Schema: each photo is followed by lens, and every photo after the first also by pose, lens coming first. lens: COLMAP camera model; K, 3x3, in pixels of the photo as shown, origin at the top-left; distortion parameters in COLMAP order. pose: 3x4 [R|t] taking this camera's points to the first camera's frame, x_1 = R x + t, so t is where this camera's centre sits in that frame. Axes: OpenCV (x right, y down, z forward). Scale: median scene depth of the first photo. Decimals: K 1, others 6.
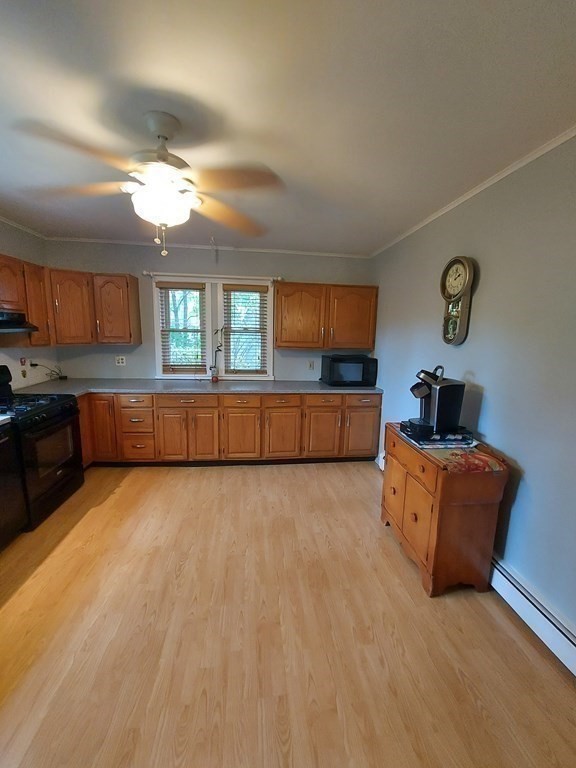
lens RADIAL K [[306.2, 0, 290.7], [0, 306.2, 384.8], [0, 0, 1]] dist [-0.019533, -0.000180]
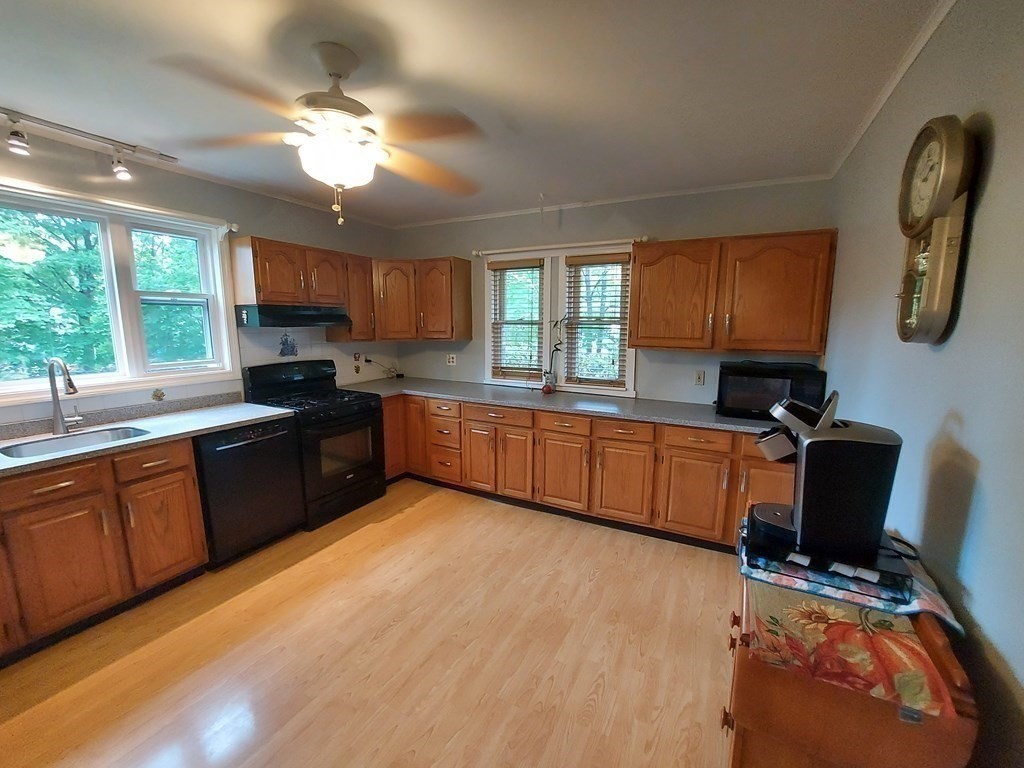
lens RADIAL K [[408.2, 0, 515.4], [0, 408.2, 387.5], [0, 0, 1]] dist [-0.019533, -0.000180]
pose [[0.829465, 0.068333, -0.554363, 0.249763], [-0.081766, 0.996651, 0.000509, -0.018692], [0.552541, 0.044906, 0.832275, 0.172980]]
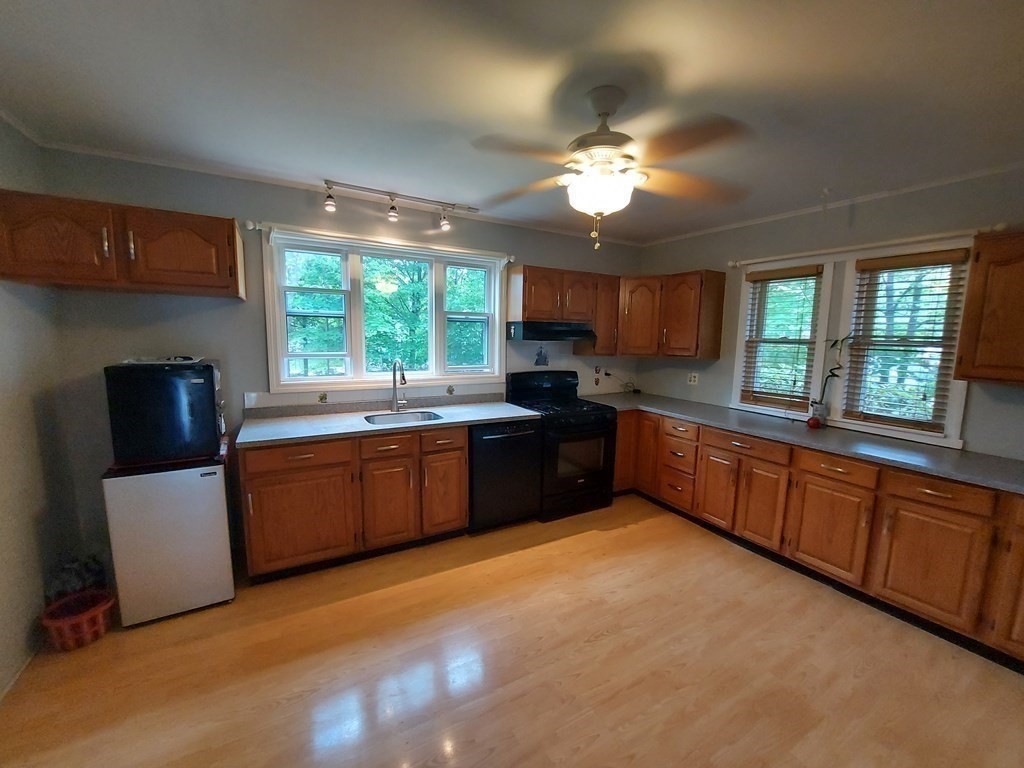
lens RADIAL K [[408.2, 0, 515.4], [0, 408.2, 387.5], [0, 0, 1]] dist [-0.019533, -0.000180]
pose [[0.397995, 0.100853, -0.911827, 0.254271], [-0.166866, 0.985317, 0.036148, -0.018860], [0.902084, 0.137766, 0.408980, 0.164716]]
